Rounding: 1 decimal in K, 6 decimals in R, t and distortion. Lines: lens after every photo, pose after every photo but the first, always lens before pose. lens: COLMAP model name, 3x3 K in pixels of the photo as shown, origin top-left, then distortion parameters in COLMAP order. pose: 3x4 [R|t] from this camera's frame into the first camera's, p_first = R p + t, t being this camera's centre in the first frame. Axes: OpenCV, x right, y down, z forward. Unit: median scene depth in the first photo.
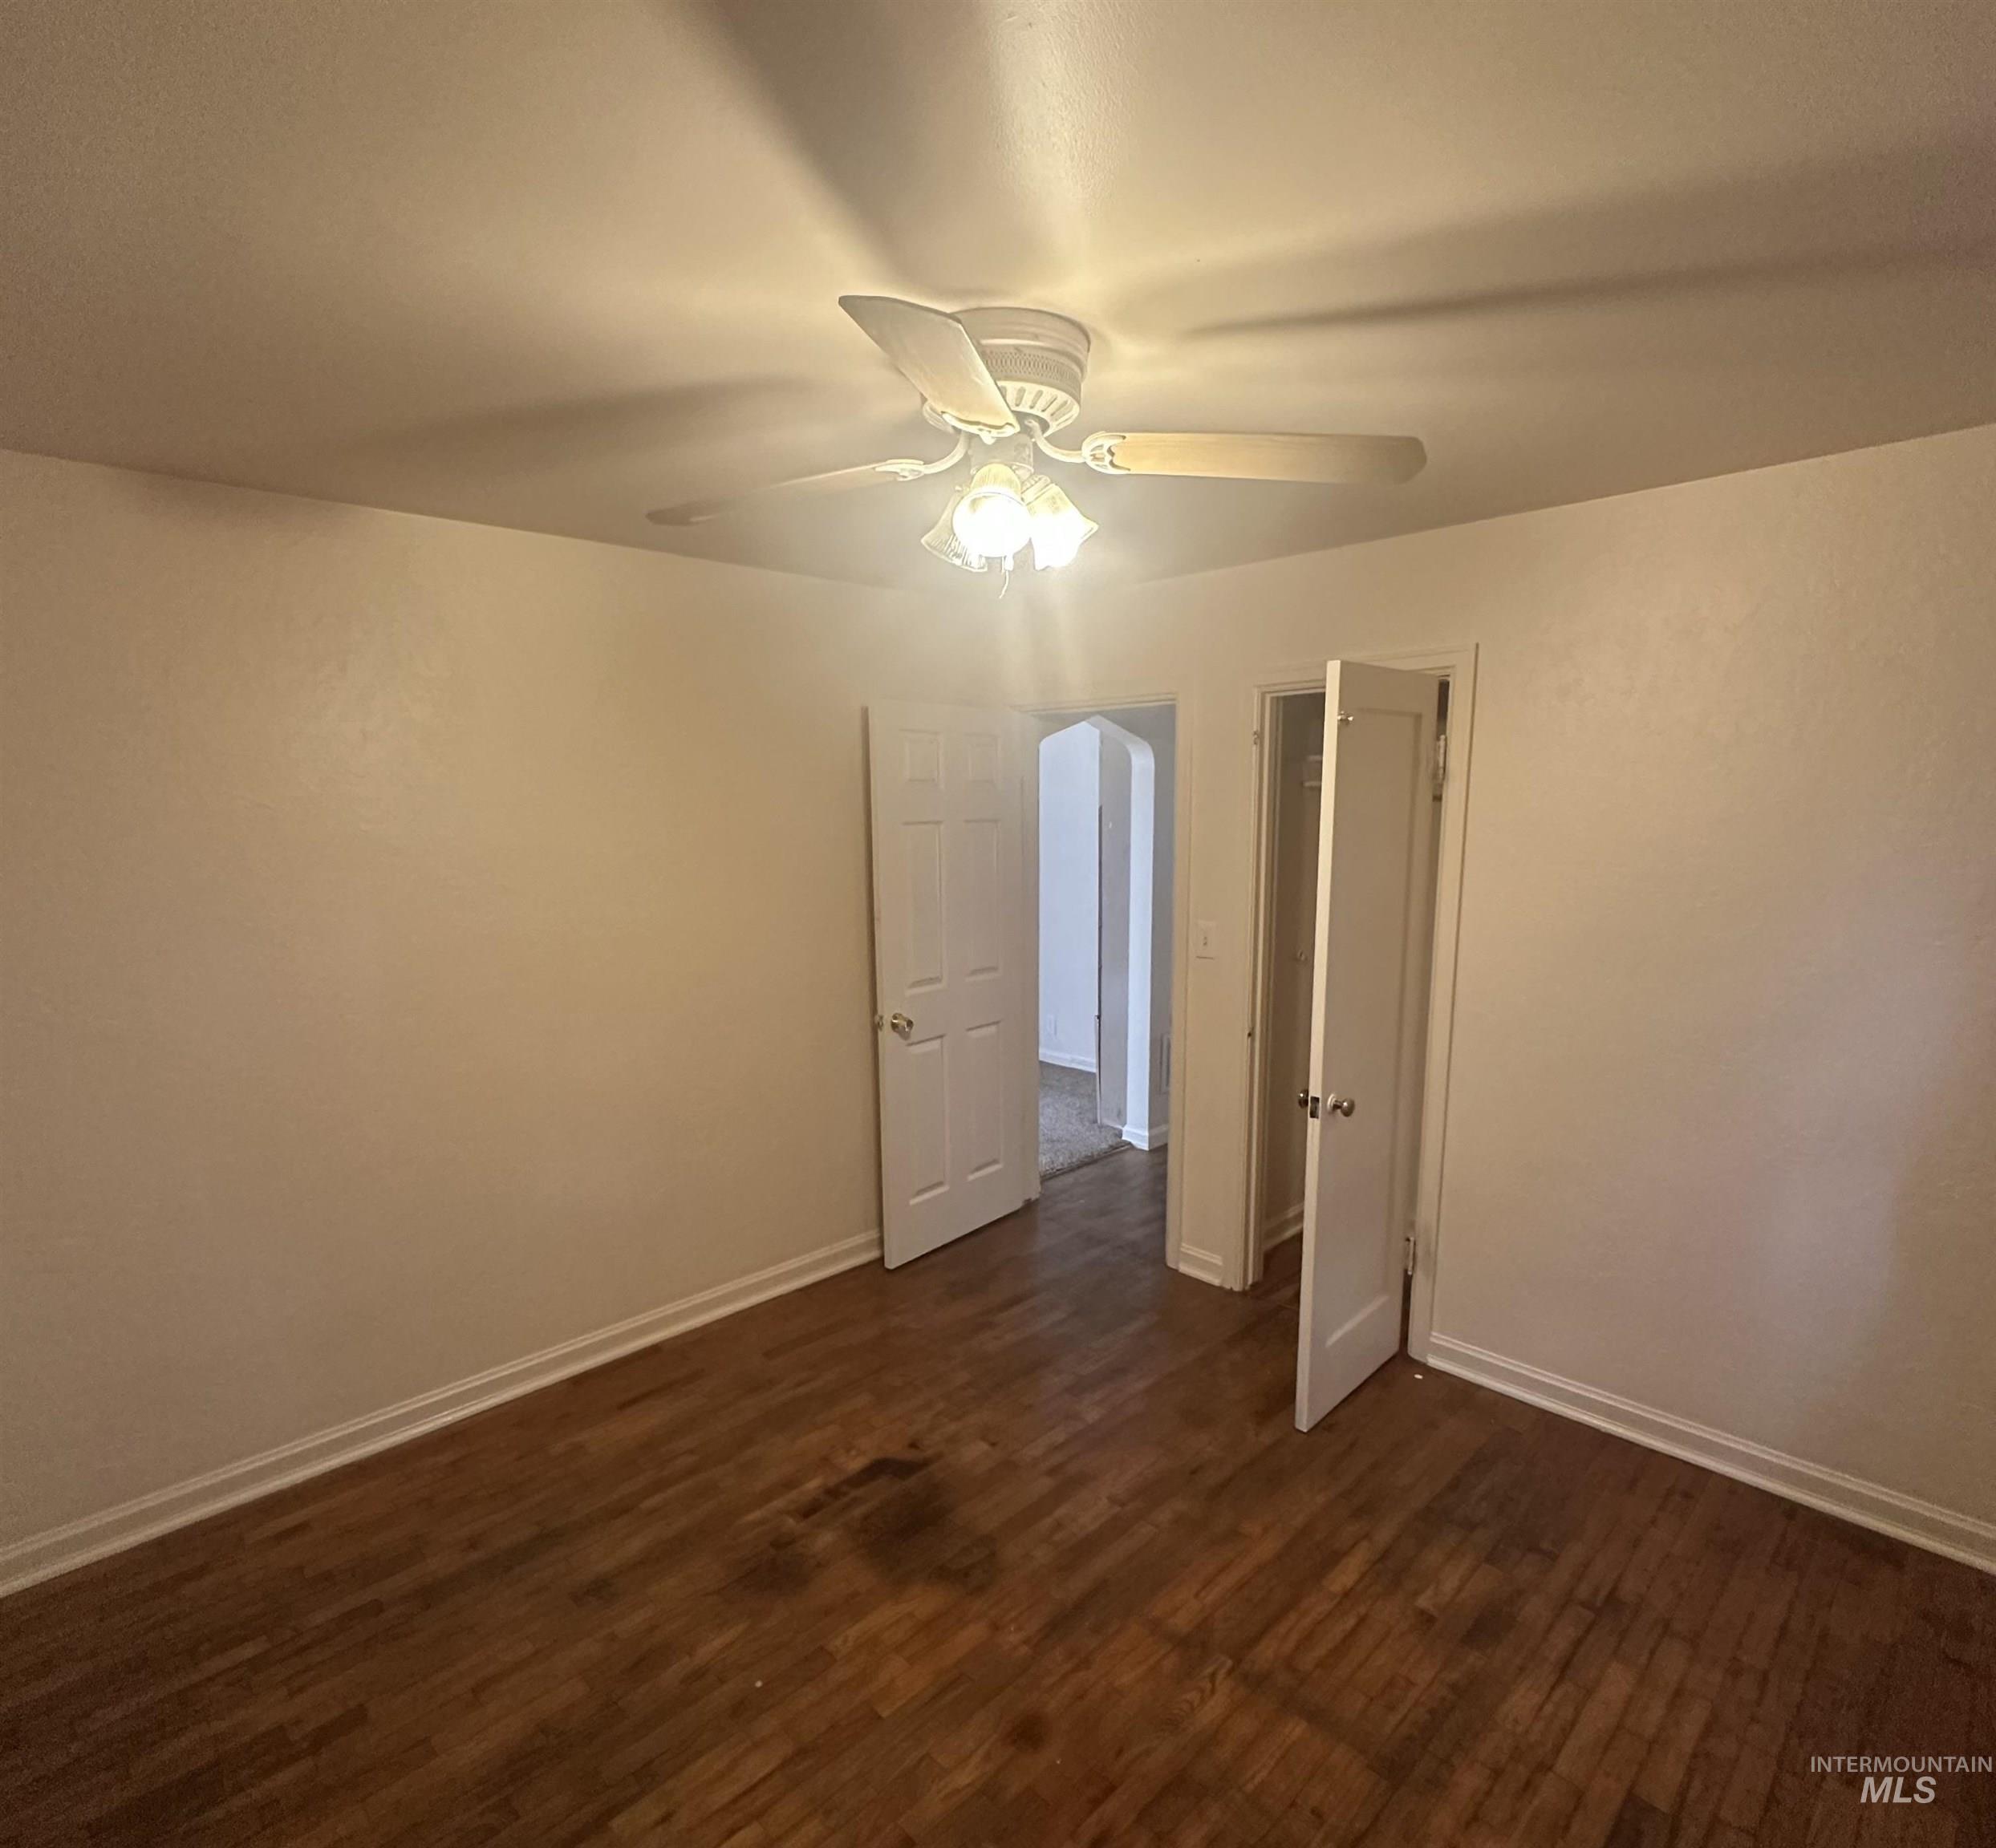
lens RADIAL K [[1046.7, 0, 998.0], [0, 1046.7, 924.0], [0, 0, 1]] dist [0.000129, 0.000073]
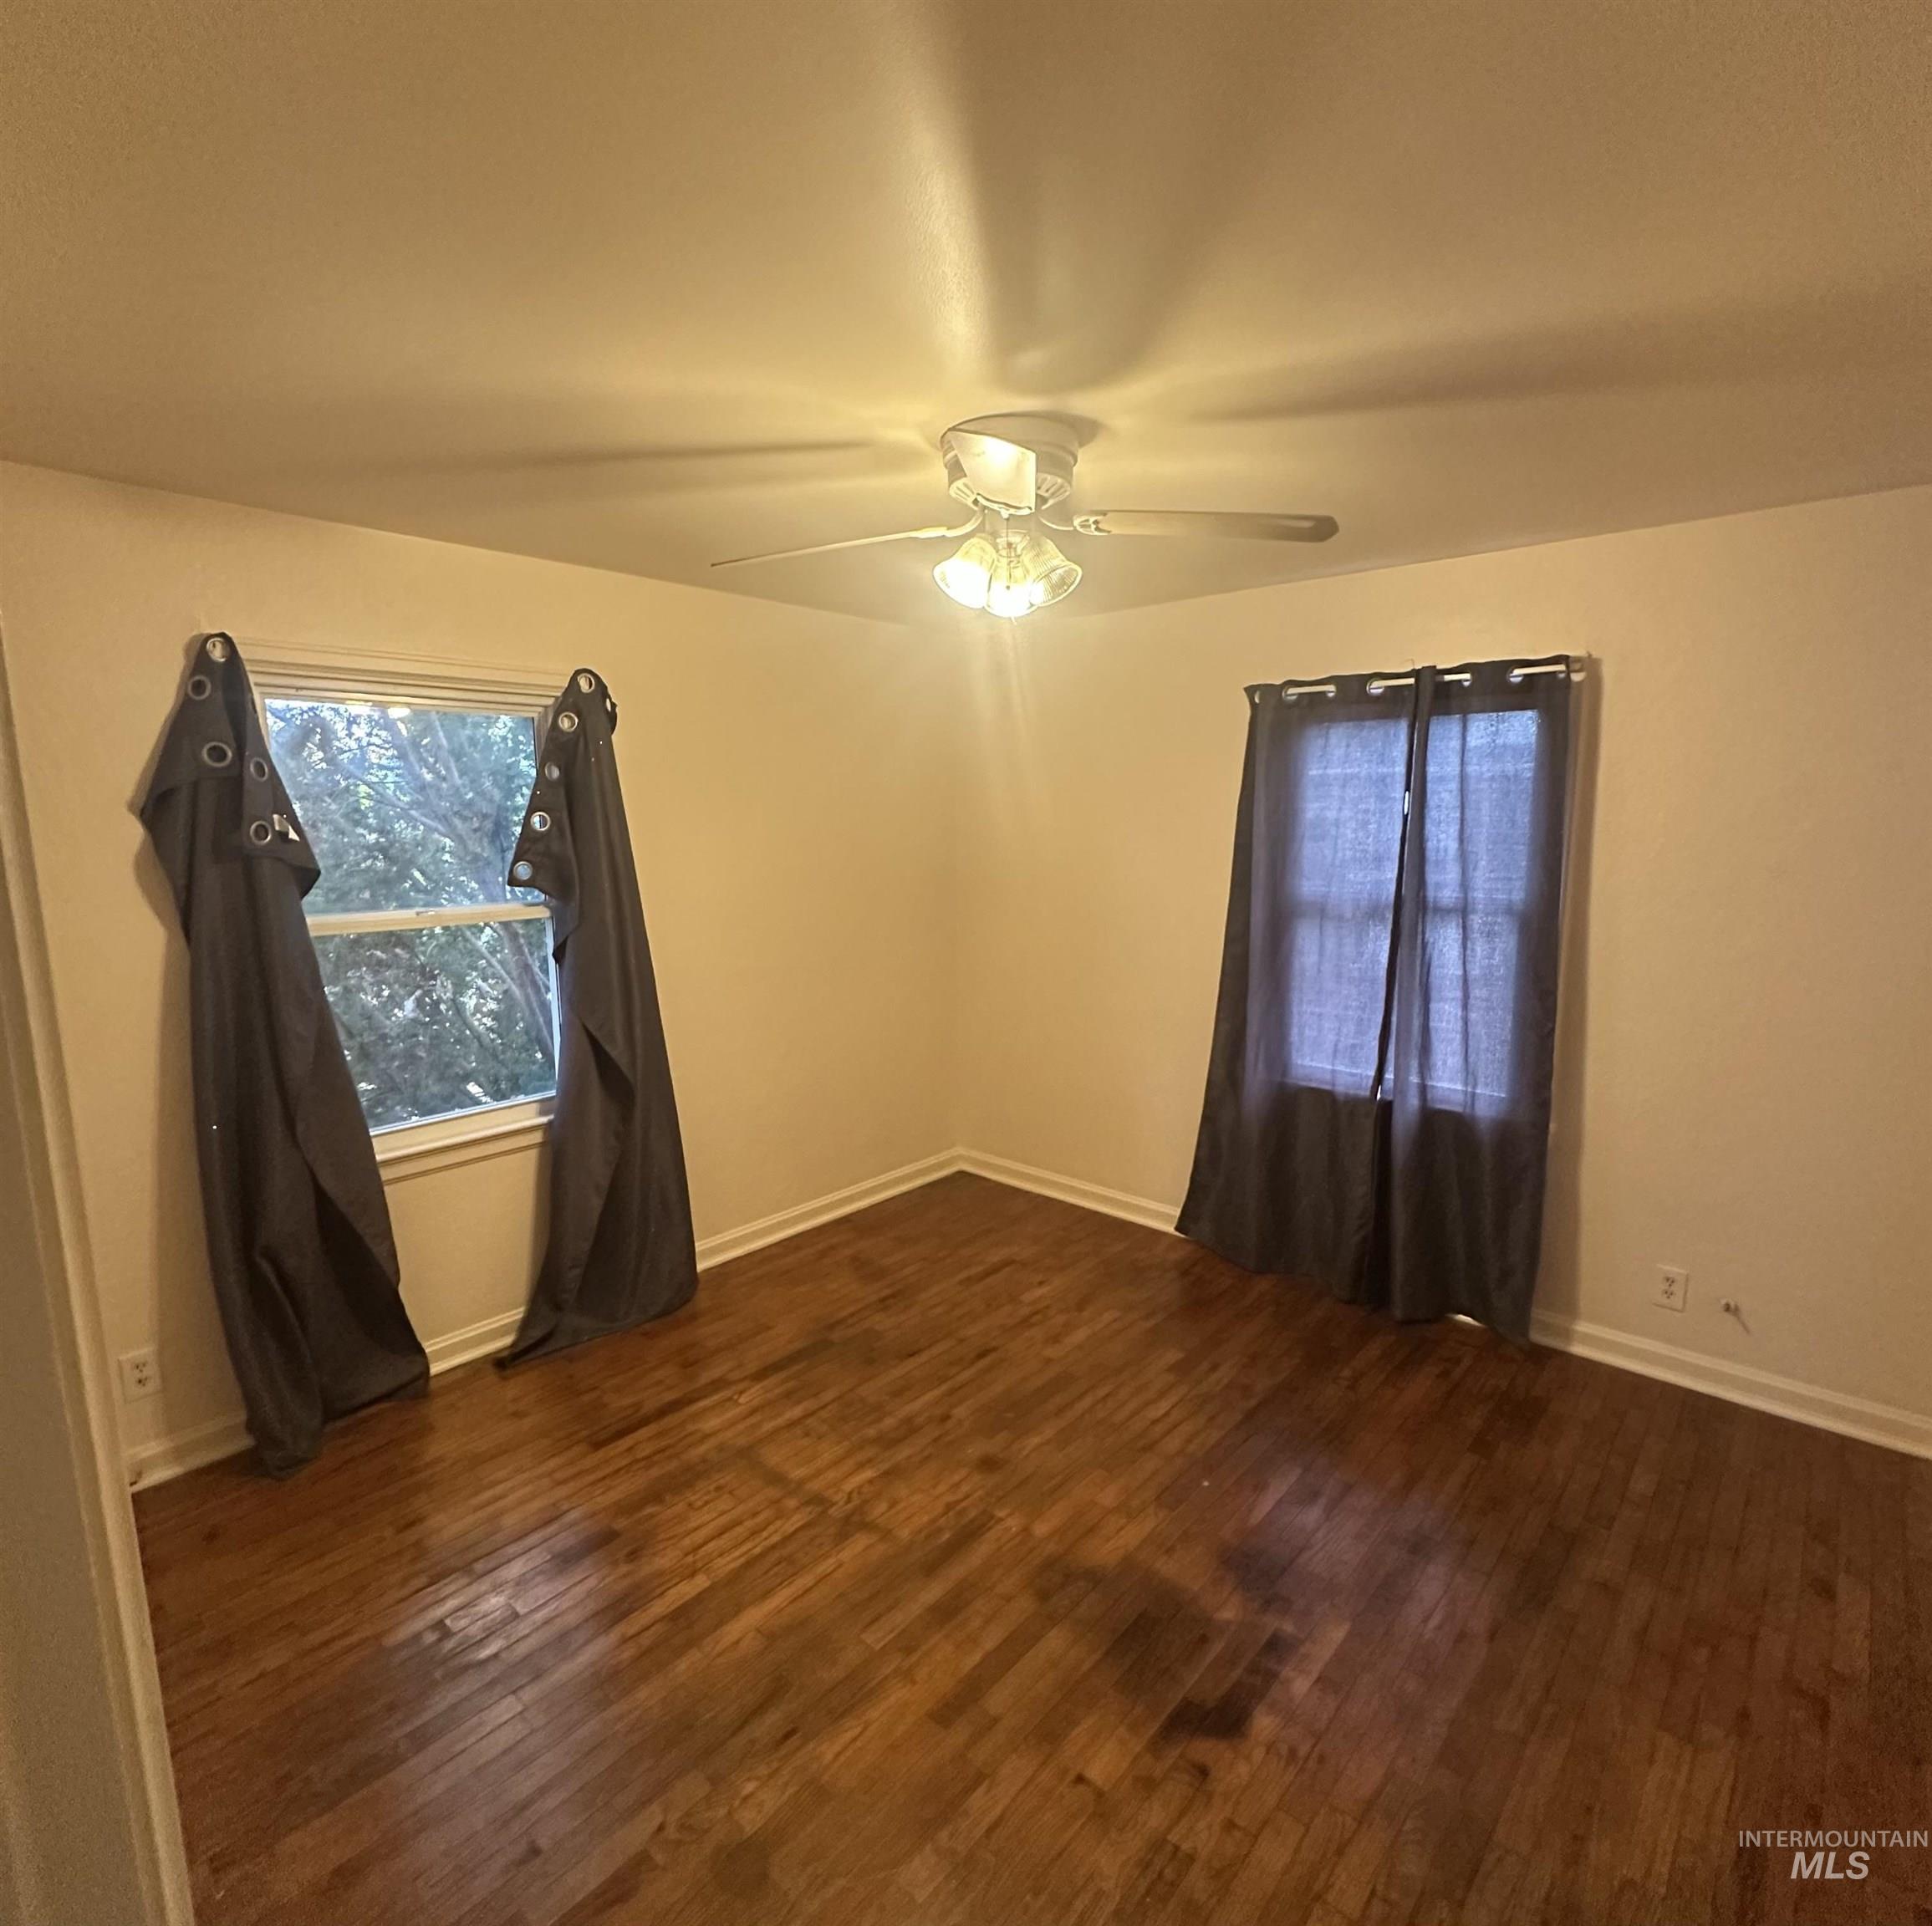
lens RADIAL K [[1029.9, 0, 966.0], [0, 1029.9, 963.0], [0, 0, 1]] dist [-0.000370, -0.000137]
pose [[-0.997039, 0.028548, -0.071400, 0.117548], [0.007978, 0.961924, 0.273200, -0.200699], [0.076481, 0.271822, -0.959304, 1.767187]]
